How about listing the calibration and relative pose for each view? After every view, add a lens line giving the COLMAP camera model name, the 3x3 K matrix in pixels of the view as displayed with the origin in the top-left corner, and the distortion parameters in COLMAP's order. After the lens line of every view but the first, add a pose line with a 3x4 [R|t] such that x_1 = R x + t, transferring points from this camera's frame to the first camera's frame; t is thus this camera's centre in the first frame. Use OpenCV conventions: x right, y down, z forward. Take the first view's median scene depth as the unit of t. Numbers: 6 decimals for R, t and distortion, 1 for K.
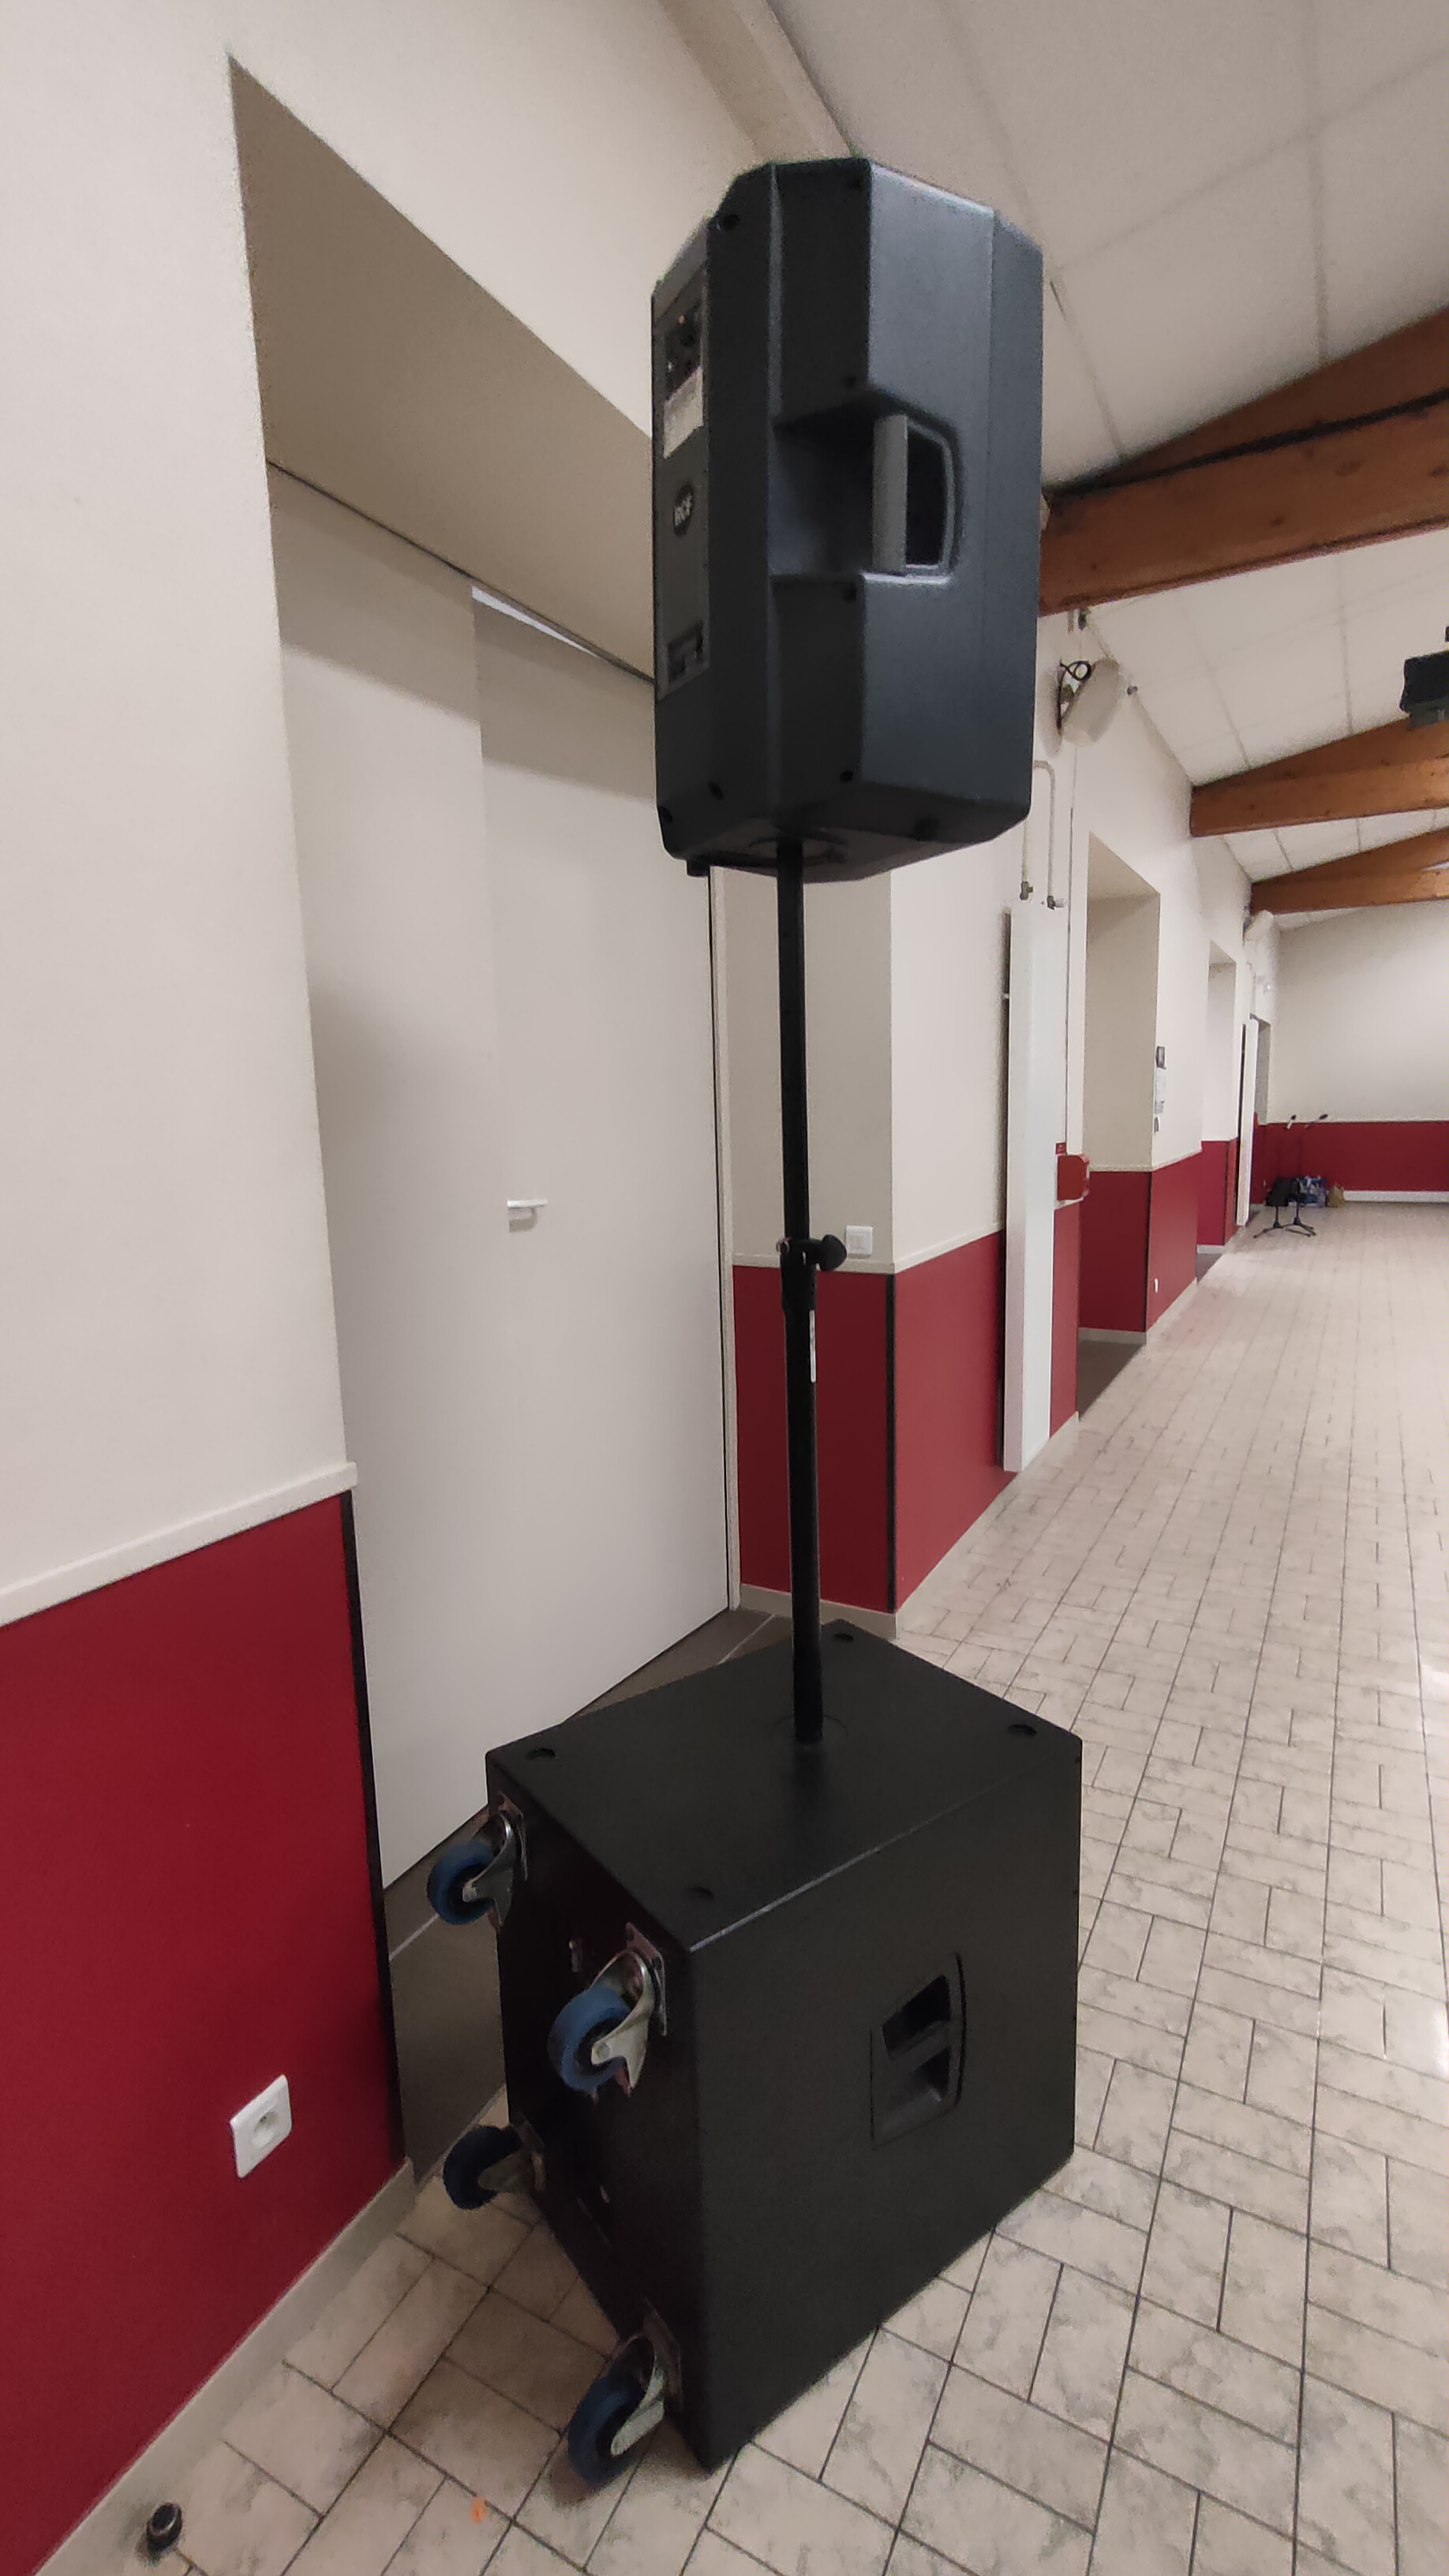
lens RADIAL K [[1180.7, 0, 724.5], [0, 1180.7, 1288.0], [0, 0, 1]] dist [0.001777, 0.007771]
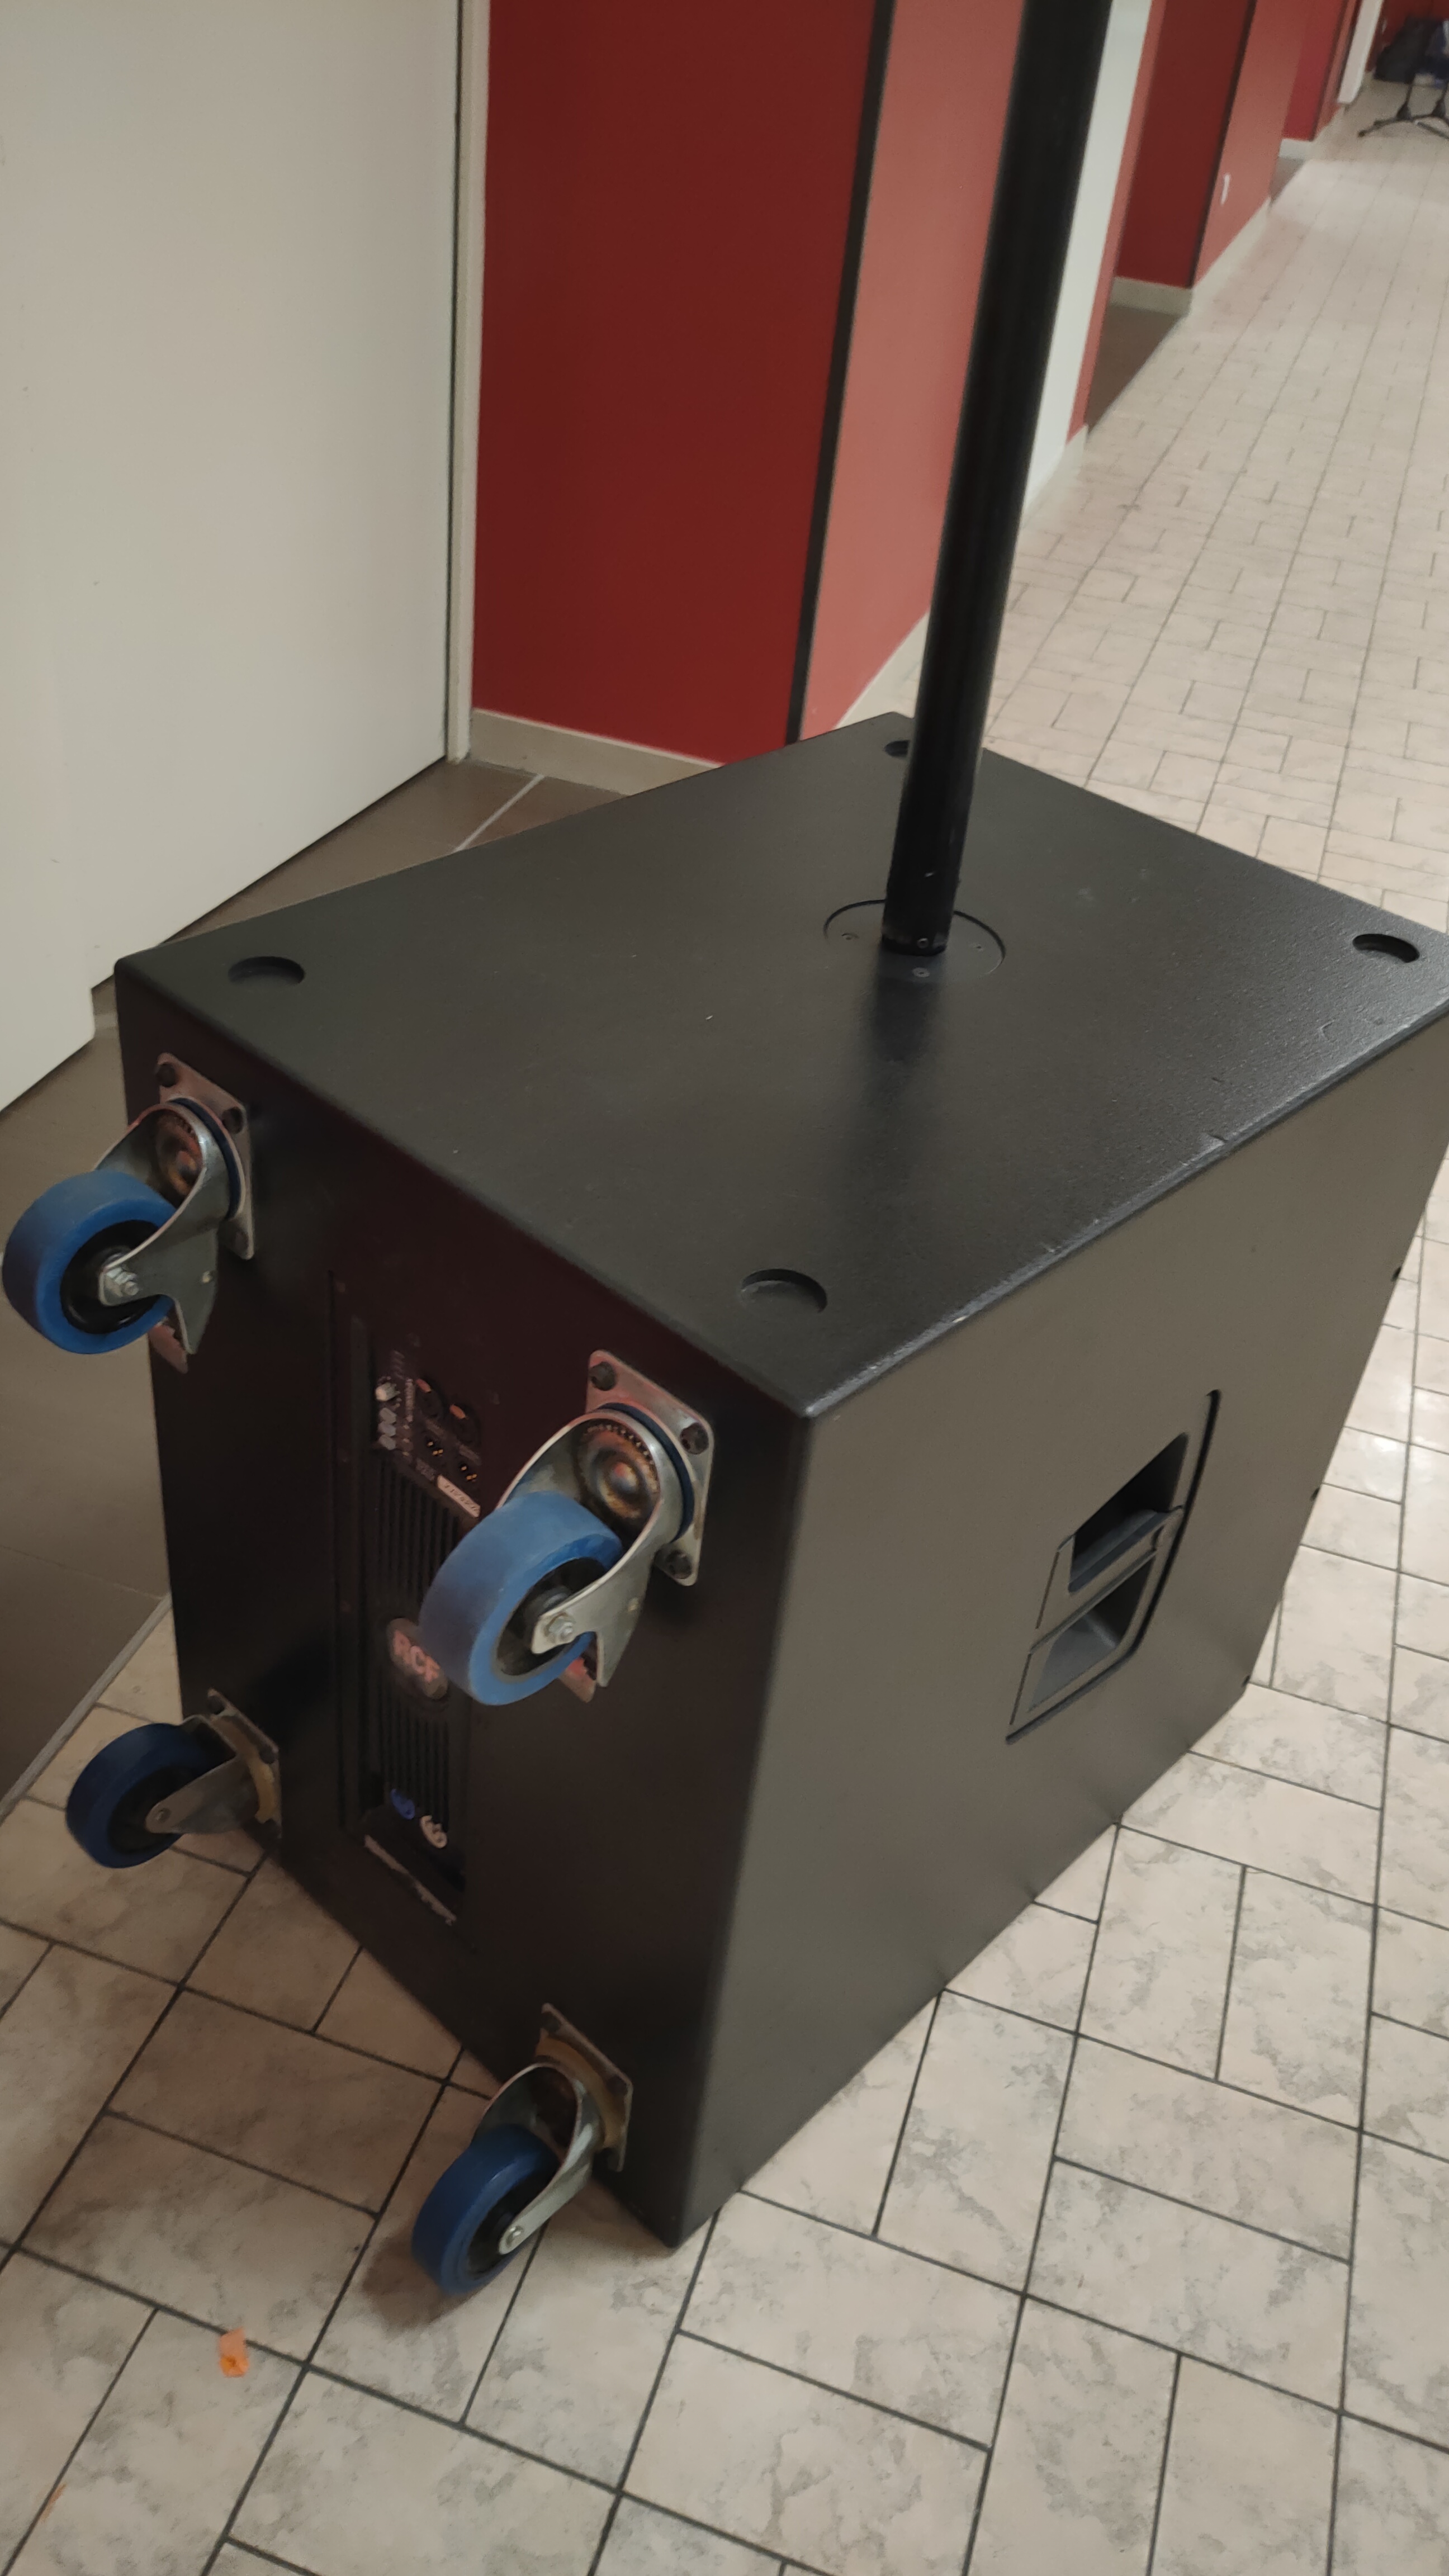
lens RADIAL K [[2031.8, 0, 724.5], [0, 2031.8, 1288.0], [0, 0, 1]] dist [0.075084, -0.083398]
pose [[0.976326, -0.007974, 0.216156, -0.167858], [-0.092750, 0.887353, 0.451666, 0.182229], [-0.195408, -0.461022, 0.865606, 0.364037]]
